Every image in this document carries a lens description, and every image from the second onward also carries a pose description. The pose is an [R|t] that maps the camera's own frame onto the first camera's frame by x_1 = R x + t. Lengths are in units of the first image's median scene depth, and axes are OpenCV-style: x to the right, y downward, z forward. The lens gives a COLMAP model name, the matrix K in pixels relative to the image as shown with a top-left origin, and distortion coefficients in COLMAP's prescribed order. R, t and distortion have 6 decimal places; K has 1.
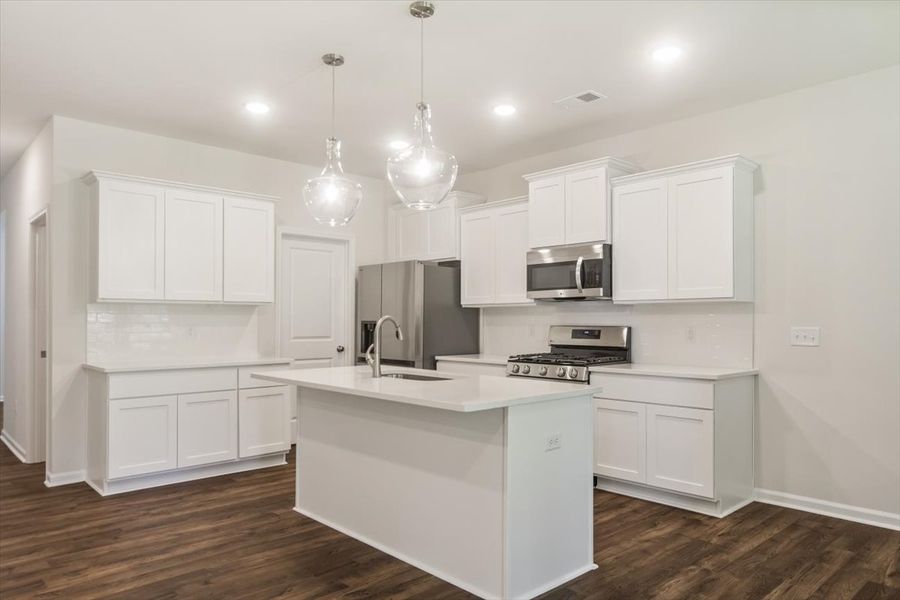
lens RADIAL K [[607.5, 0, 449.5], [0, 607.5, 314.2], [0, 0, 1]] dist [-0.000137, 0.000141]
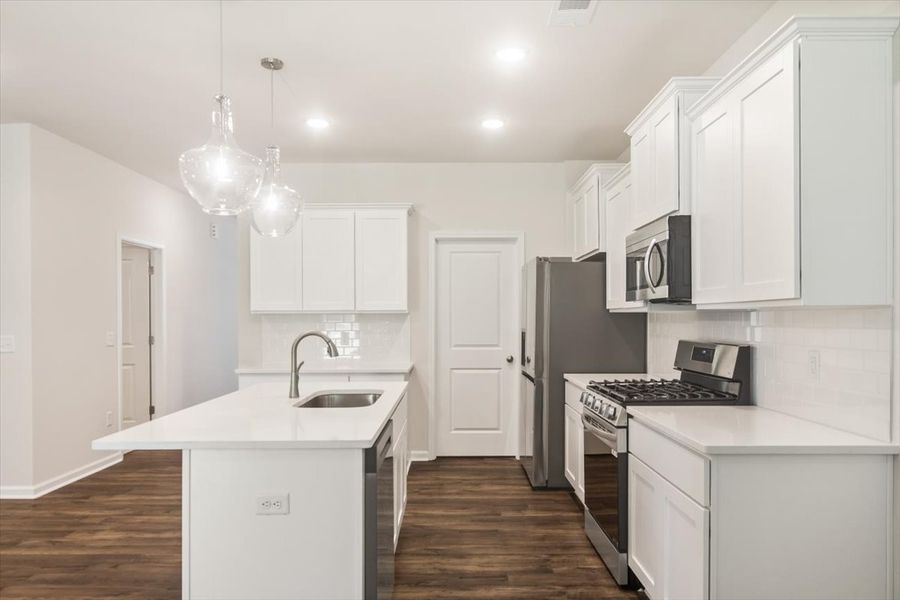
lens RADIAL K [[622.3, 0, 449.5], [0, 622.3, 319.1], [0, 0, 1]] dist [0.004779, 0.001344]
pose [[0.733181, -0.000825, -0.680033, 0.536369], [0.009787, 0.999909, 0.009339, -0.016338], [0.679963, -0.013502, 0.733122, 0.360846]]
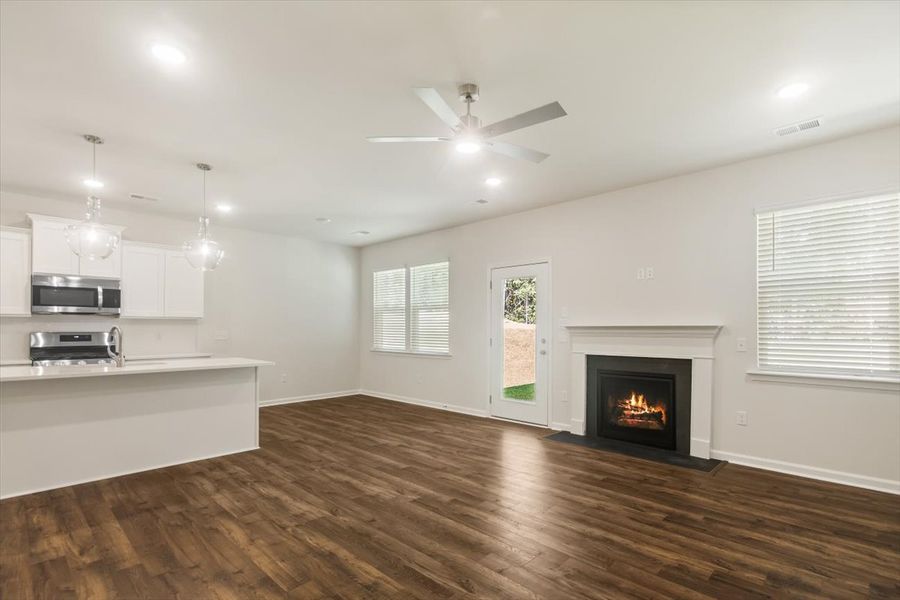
lens RADIAL K [[434.6, 0, 461.6], [0, 434.6, 331.4], [0, 0, 1]] dist [0.001844, 0.000609]
pose [[-0.067224, -0.006019, 0.997720, -0.955627], [-0.009350, 0.999942, 0.005403, 0.002914], [-0.997694, -0.008965, -0.067276, 0.183945]]
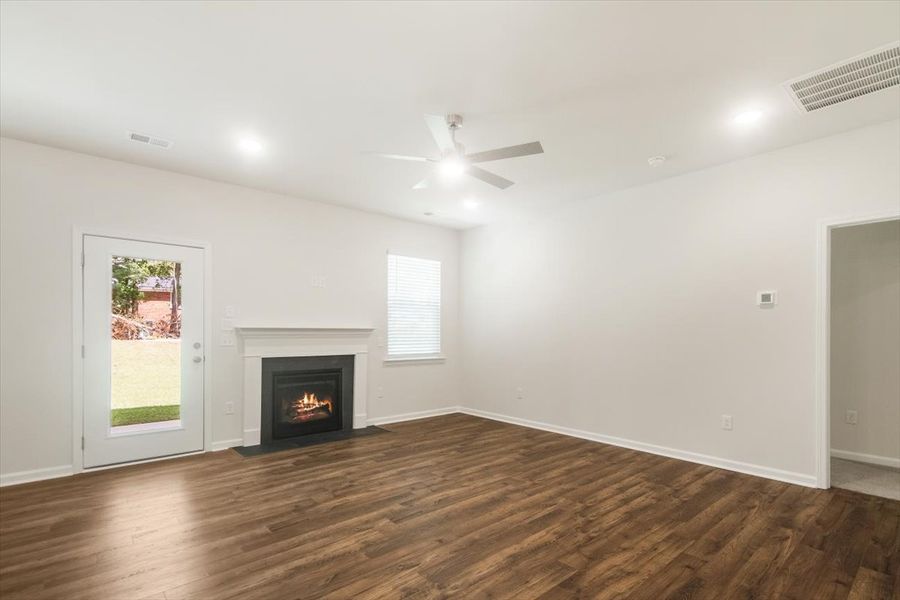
lens RADIAL K [[434.6, 0, 461.6], [0, 434.6, 331.4], [0, 0, 1]] dist [0.001844, 0.000609]
pose [[-0.999887, -0.001871, 0.014900, -0.379345], [-0.001979, 0.999972, -0.007239, 0.007764], [-0.014886, -0.007268, -0.999863, 0.820995]]
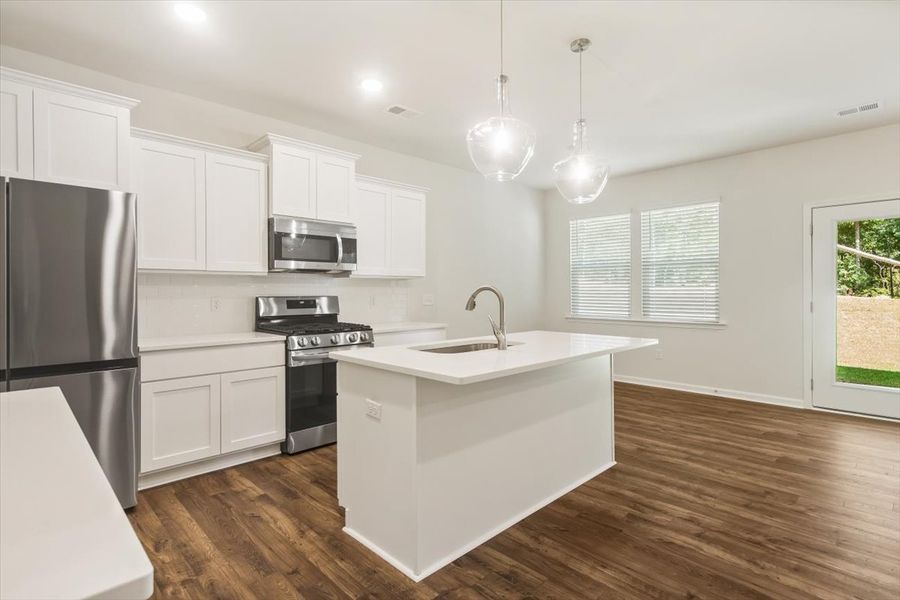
lens RADIAL K [[449.6, 0, 445.1], [0, 449.6, 295.4], [0, 0, 1]] dist [0.011803, 0.000059]
pose [[-0.026625, -0.010334, 0.999592, -0.640847], [-0.005169, 0.999935, 0.010200, 0.008840], [-0.999632, -0.004895, -0.026677, 0.856282]]
